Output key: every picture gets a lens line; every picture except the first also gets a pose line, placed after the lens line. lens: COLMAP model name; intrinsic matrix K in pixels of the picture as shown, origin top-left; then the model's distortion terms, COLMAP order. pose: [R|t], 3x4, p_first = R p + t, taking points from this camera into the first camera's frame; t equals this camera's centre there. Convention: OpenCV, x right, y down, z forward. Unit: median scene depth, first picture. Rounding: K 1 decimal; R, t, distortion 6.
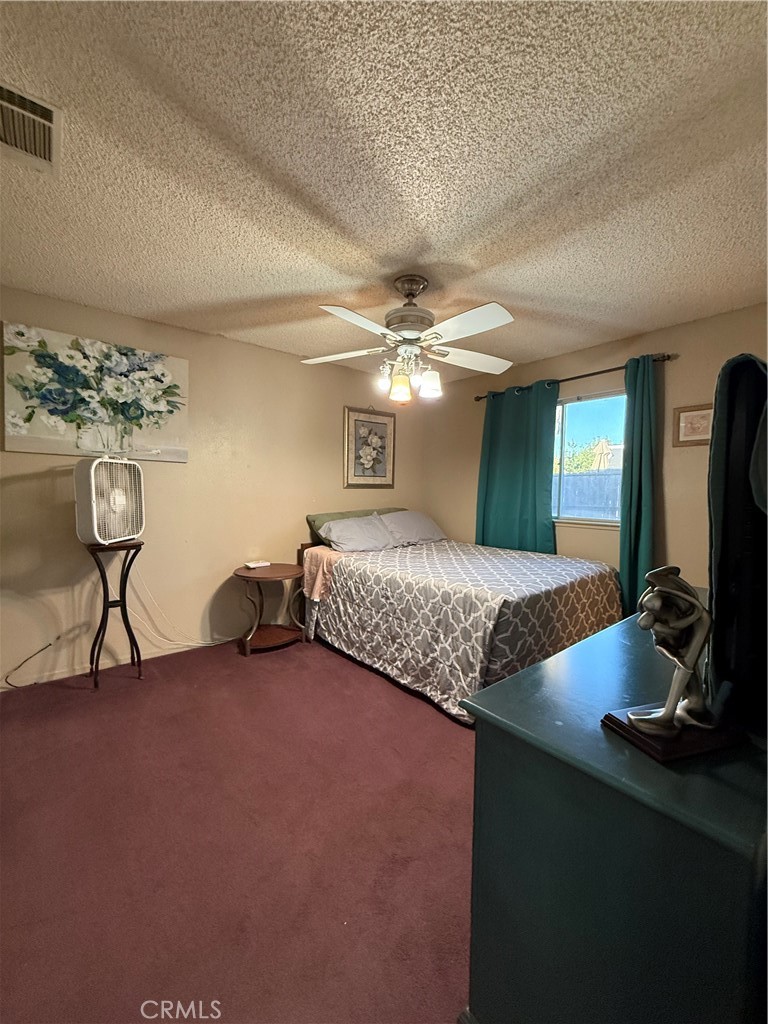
lens RADIAL K [[408.4, 0, 383.5], [0, 408.4, 506.3], [0, 0, 1]] dist [-0.000652, 0.000013]
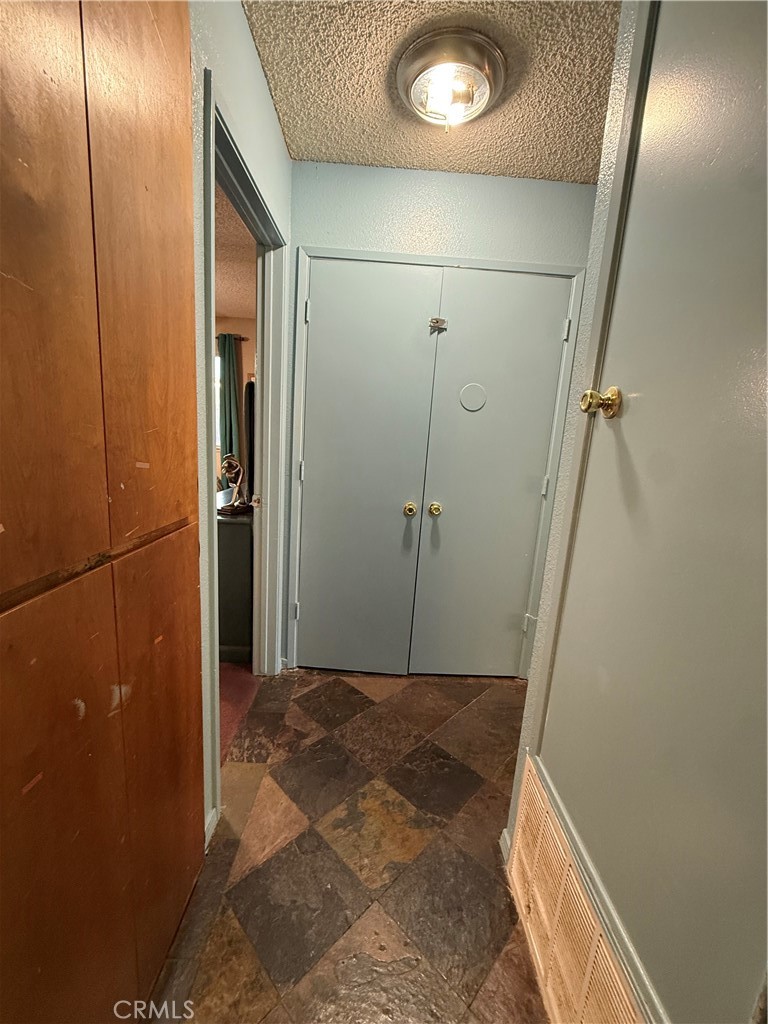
lens RADIAL K [[408.4, 0, 384.7], [0, 408.4, 511.9], [0, 0, 1]] dist [-0.000652, 0.000013]
pose [[0.619329, -0.112180, 0.777076, -0.258587], [-0.029814, 0.985666, 0.166054, 0.014039], [-0.784565, -0.126010, 0.607107, -0.462506]]
